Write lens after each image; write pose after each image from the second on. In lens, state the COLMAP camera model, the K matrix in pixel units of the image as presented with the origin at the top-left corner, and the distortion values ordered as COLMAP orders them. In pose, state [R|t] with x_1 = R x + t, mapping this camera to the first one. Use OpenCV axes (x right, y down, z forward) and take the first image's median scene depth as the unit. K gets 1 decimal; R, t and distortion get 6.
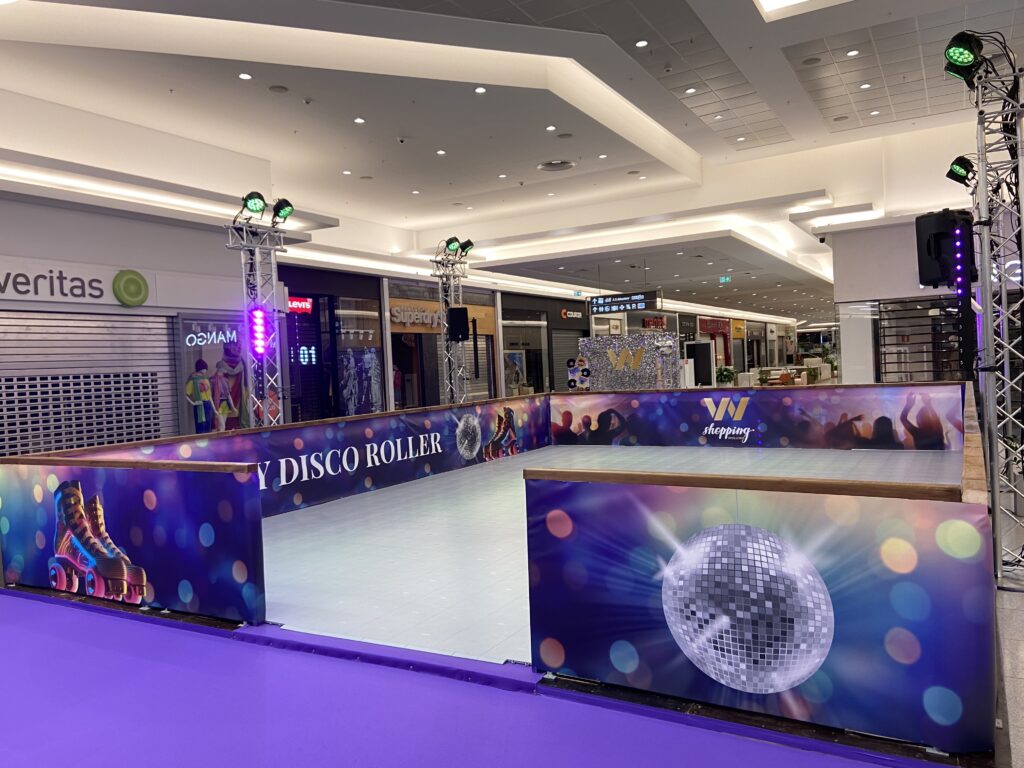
lens RADIAL K [[776.7, 0, 514.1], [0, 776.7, 378.1], [0, 0, 1]] dist [0.111089, -0.128260]
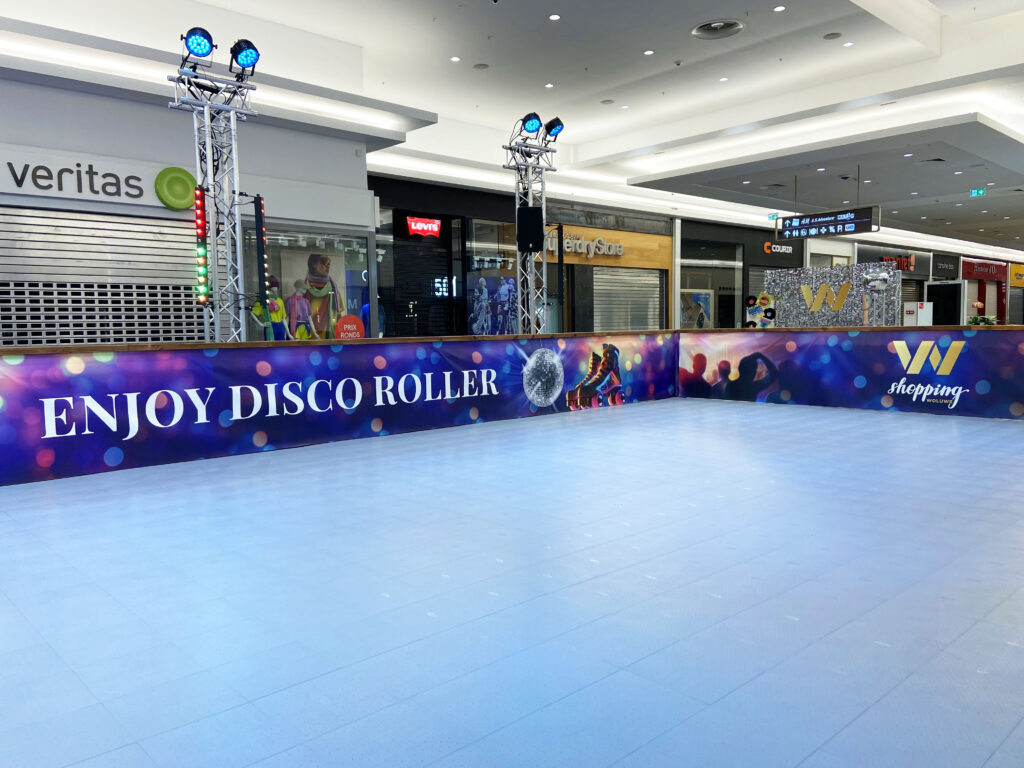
lens RADIAL K [[776.7, 0, 502.6], [0, 776.7, 380.3], [0, 0, 1]] dist [0.111089, -0.128260]
pose [[0.952847, 0.054066, -0.298595, 0.128192], [-0.034238, 0.996871, 0.071242, 0.022891], [0.301513, -0.057660, 0.951717, 0.235243]]
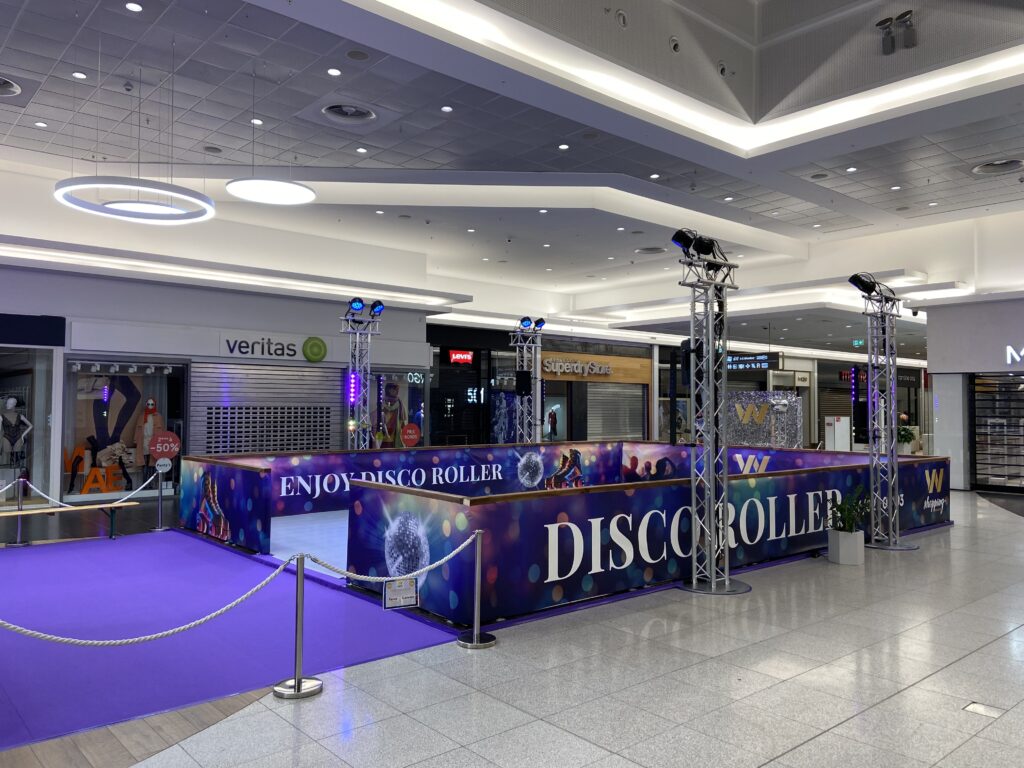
lens RADIAL K [[776.7, 0, 514.7], [0, 776.7, 374.6], [0, 0, 1]] dist [0.111089, -0.128260]
pose [[0.944015, 0.041264, -0.327313, 0.317241], [-0.057380, 0.997562, -0.039730, -0.028155], [0.324875, 0.056287, 0.944081, -0.228066]]
